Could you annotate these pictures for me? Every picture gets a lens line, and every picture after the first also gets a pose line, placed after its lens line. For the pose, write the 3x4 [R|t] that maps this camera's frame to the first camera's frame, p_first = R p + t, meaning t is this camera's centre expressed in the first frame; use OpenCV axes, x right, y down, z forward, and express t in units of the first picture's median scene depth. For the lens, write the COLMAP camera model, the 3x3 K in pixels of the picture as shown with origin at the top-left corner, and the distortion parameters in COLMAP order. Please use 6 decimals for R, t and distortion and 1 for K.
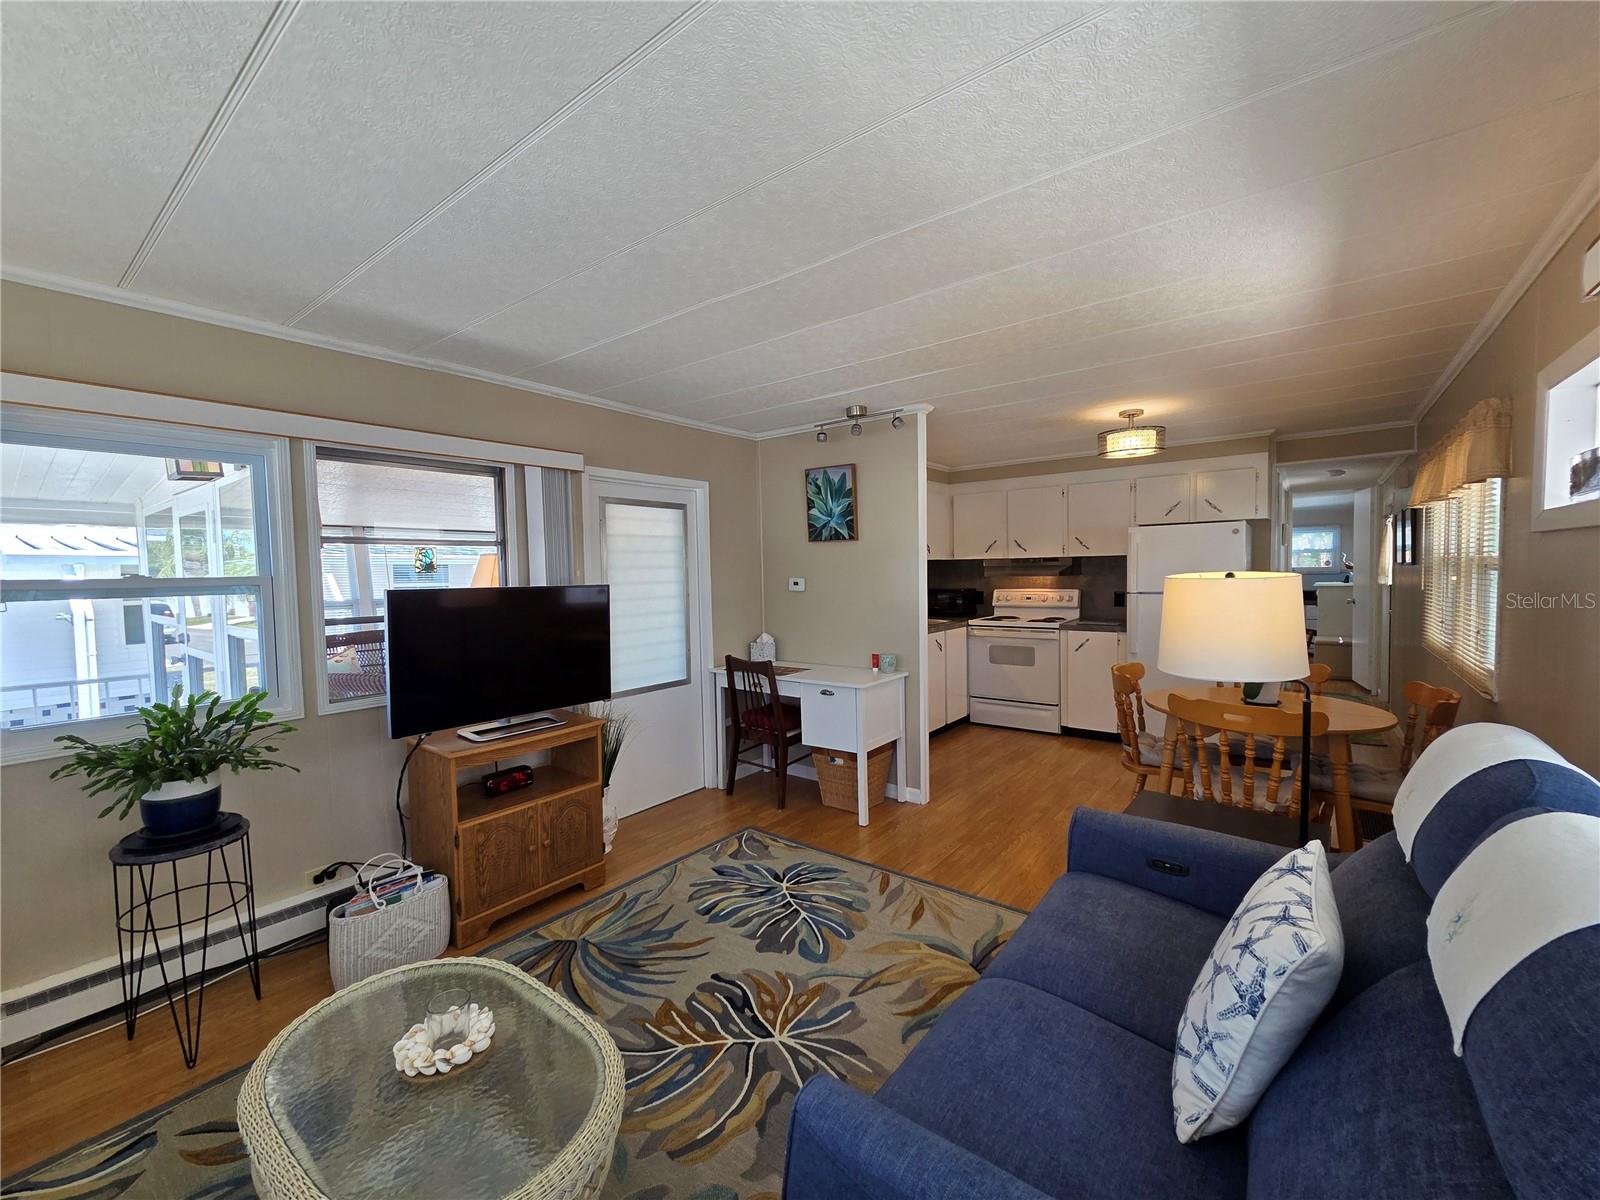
lens RADIAL K [[655.0, 0, 802.0], [0, 655.0, 601.5], [0, 0, 1]] dist [-0.000674, 0.002547]
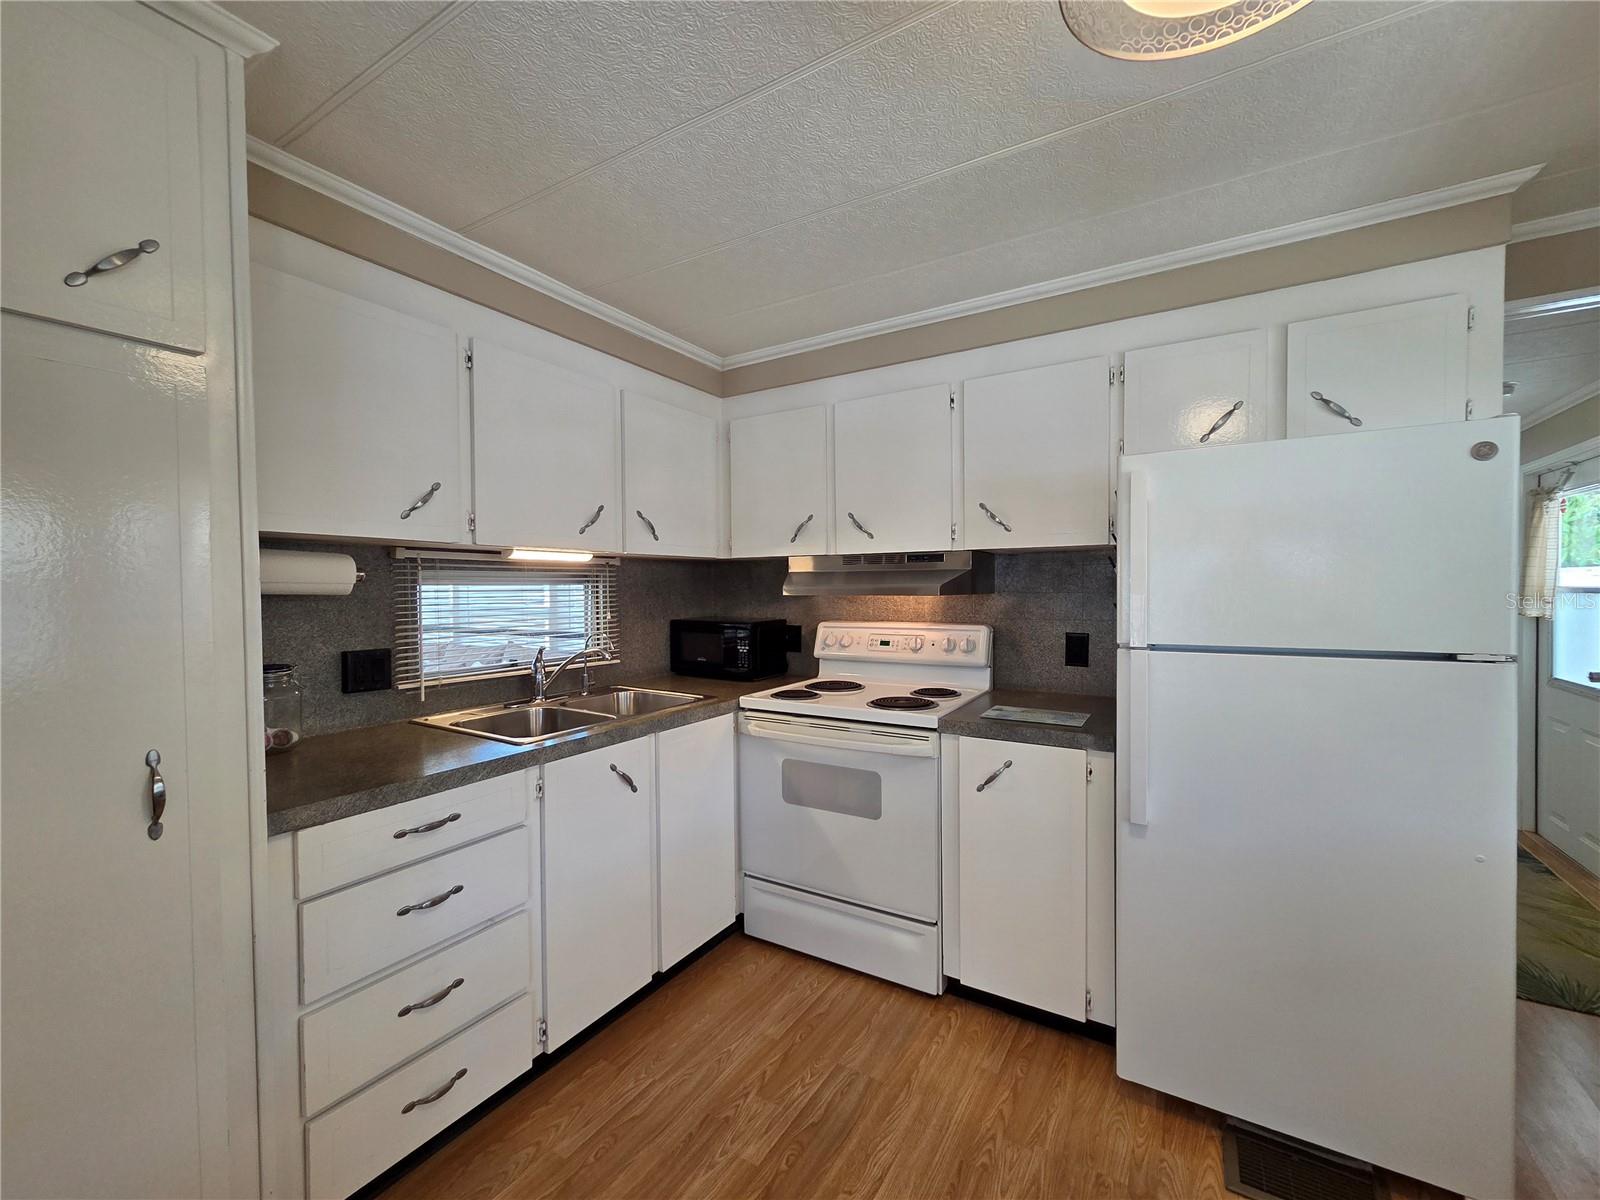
lens RADIAL K [[655.0, 0, 802.0], [0, 655.0, 601.5], [0, 0, 1]] dist [-0.000674, 0.002547]
pose [[0.993821, 0.011652, 0.110379, 0.250361], [-0.008143, 0.999449, -0.032189, -0.020009], [-0.110693, 0.031091, 0.993368, 0.578331]]
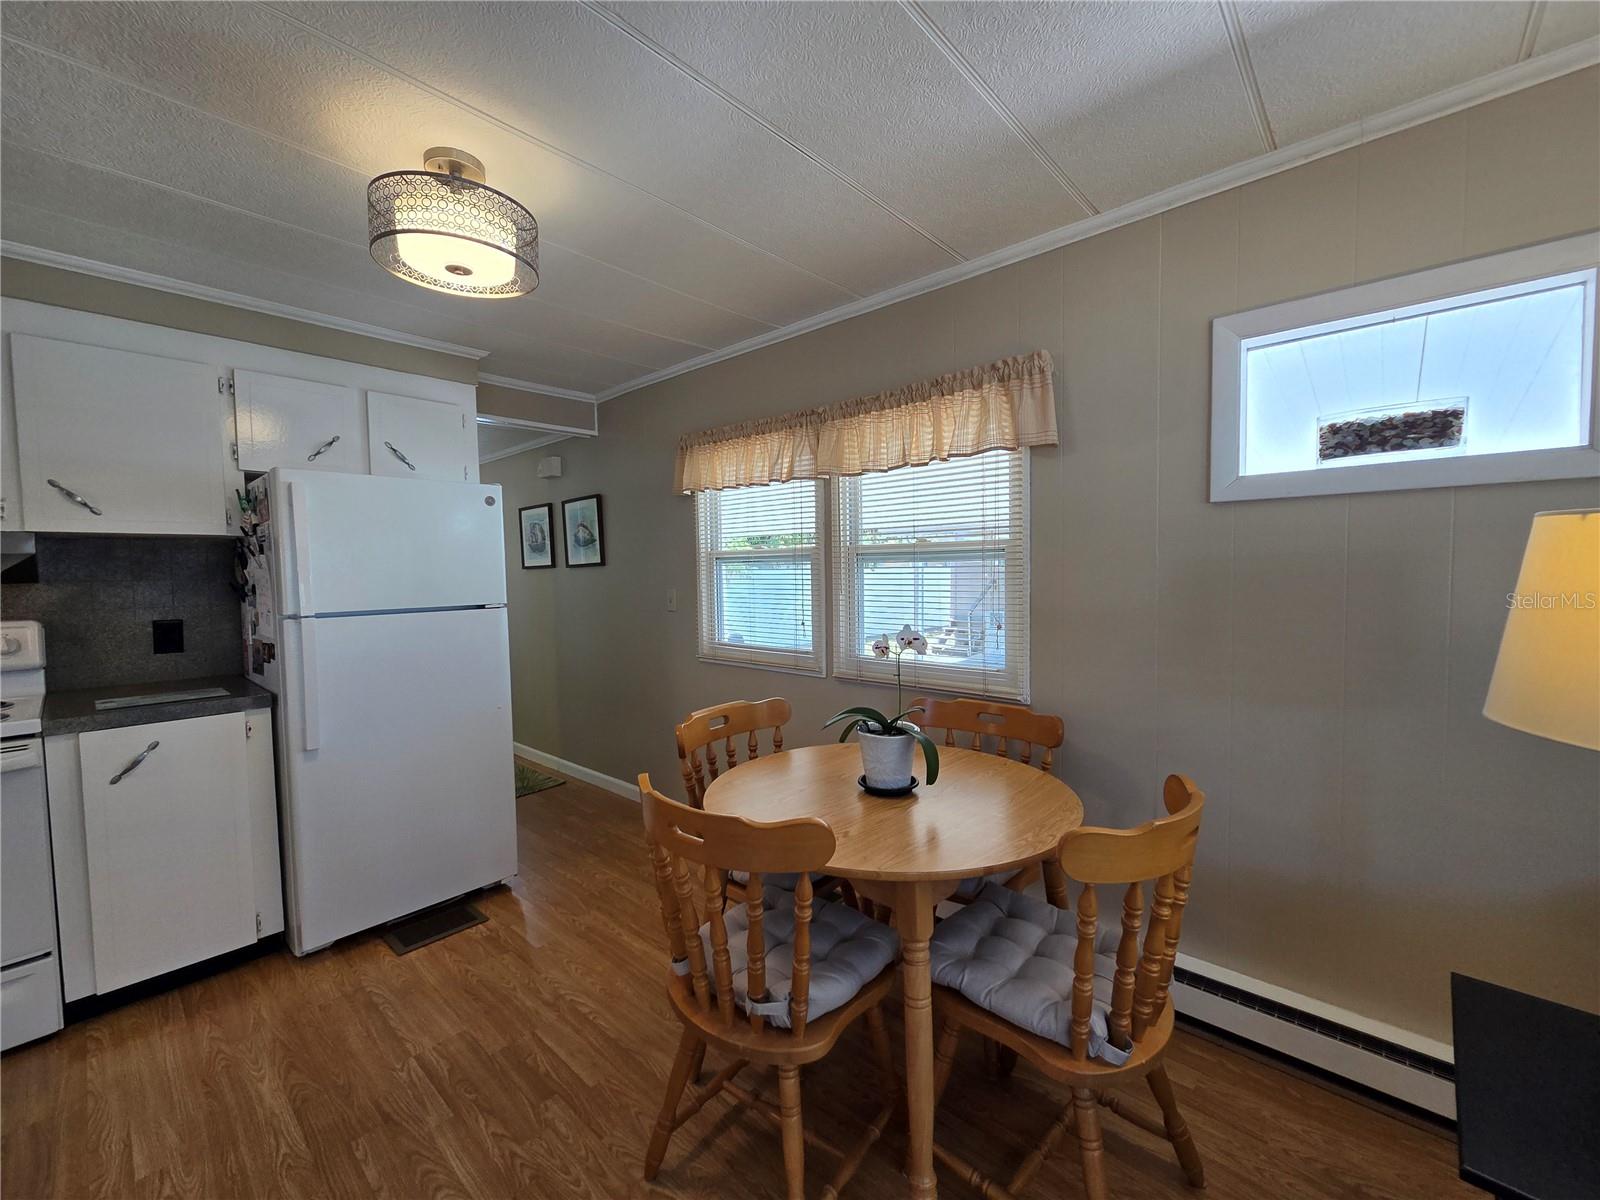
lens RADIAL K [[655.0, 0, 802.0], [0, 655.0, 601.5], [0, 0, 1]] dist [-0.000674, 0.002547]
pose [[0.082118, -0.027404, 0.996246, 0.074727], [0.067455, 0.997482, 0.021878, -0.007869], [-0.994337, 0.065405, 0.083760, 0.529998]]
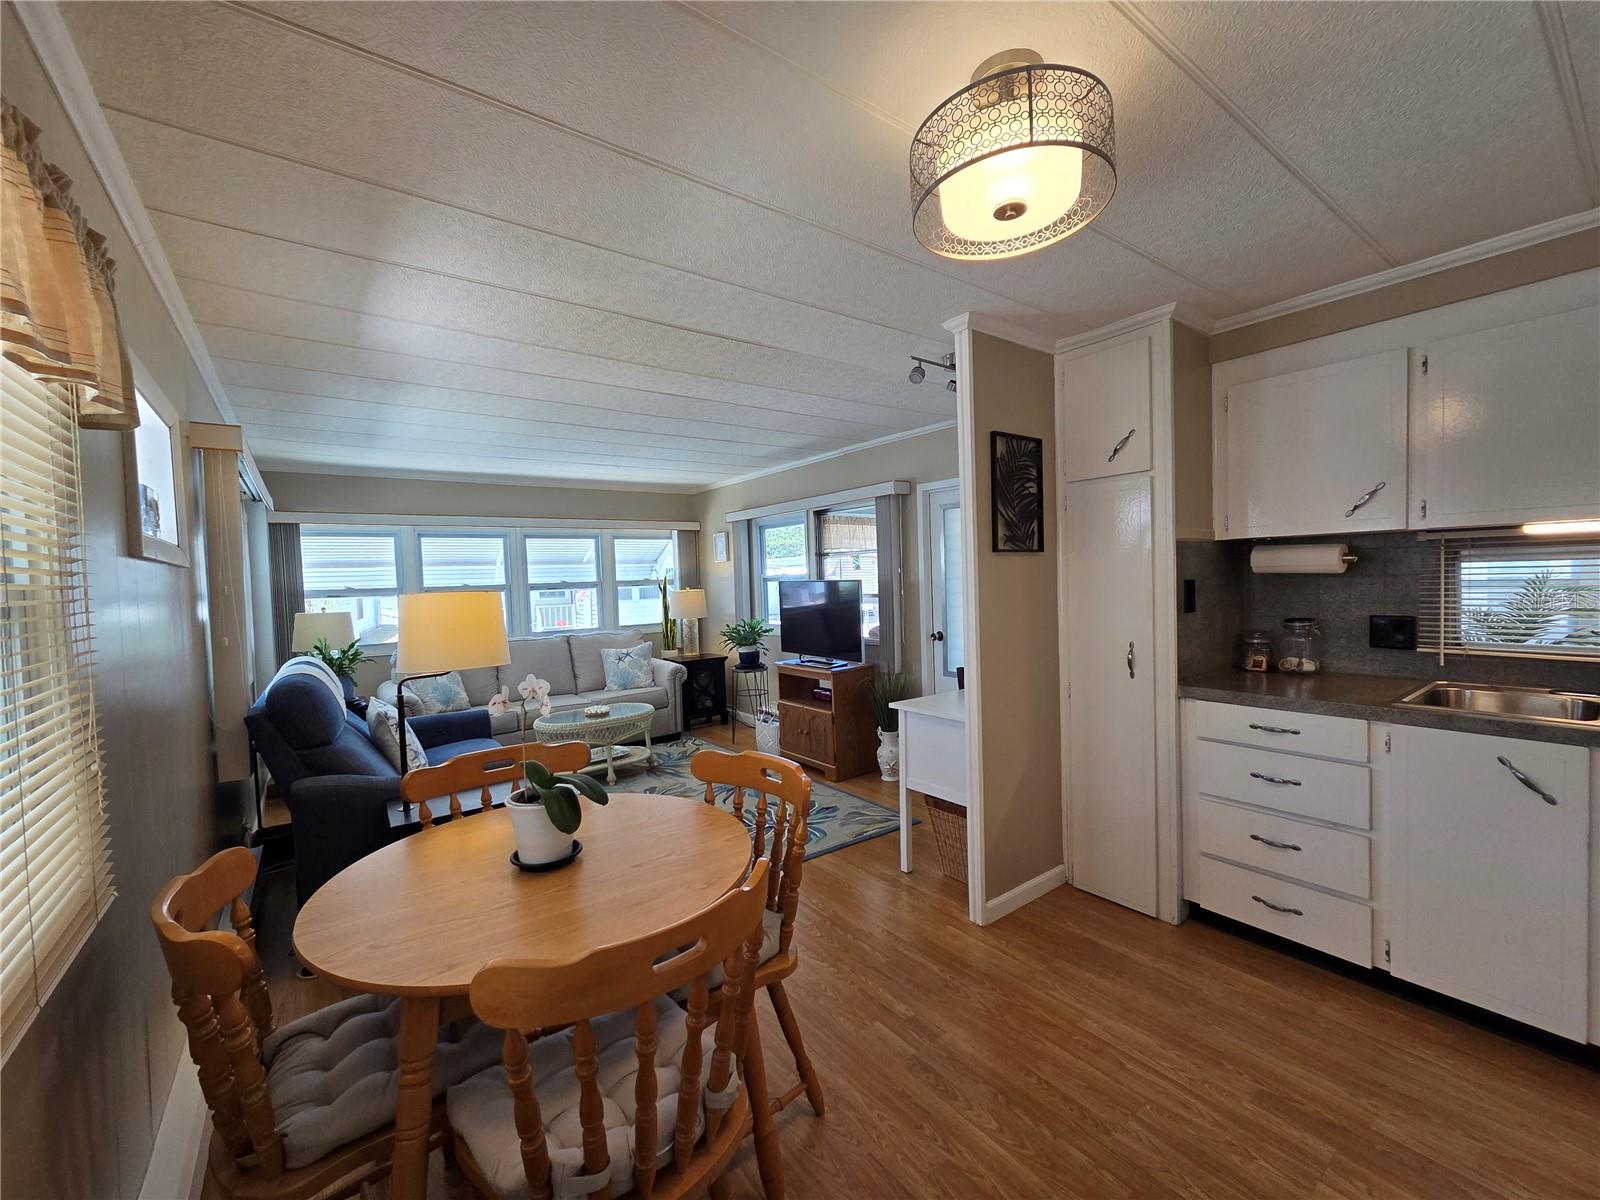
lens RADIAL K [[655.0, 0, 802.0], [0, 655.0, 601.5], [0, 0, 1]] dist [-0.000674, 0.002547]
pose [[-0.266624, 0.062391, -0.961779, 0.578810], [-0.014598, 0.997527, 0.068757, -0.037333], [0.963690, 0.032372, -0.265054, 0.685031]]
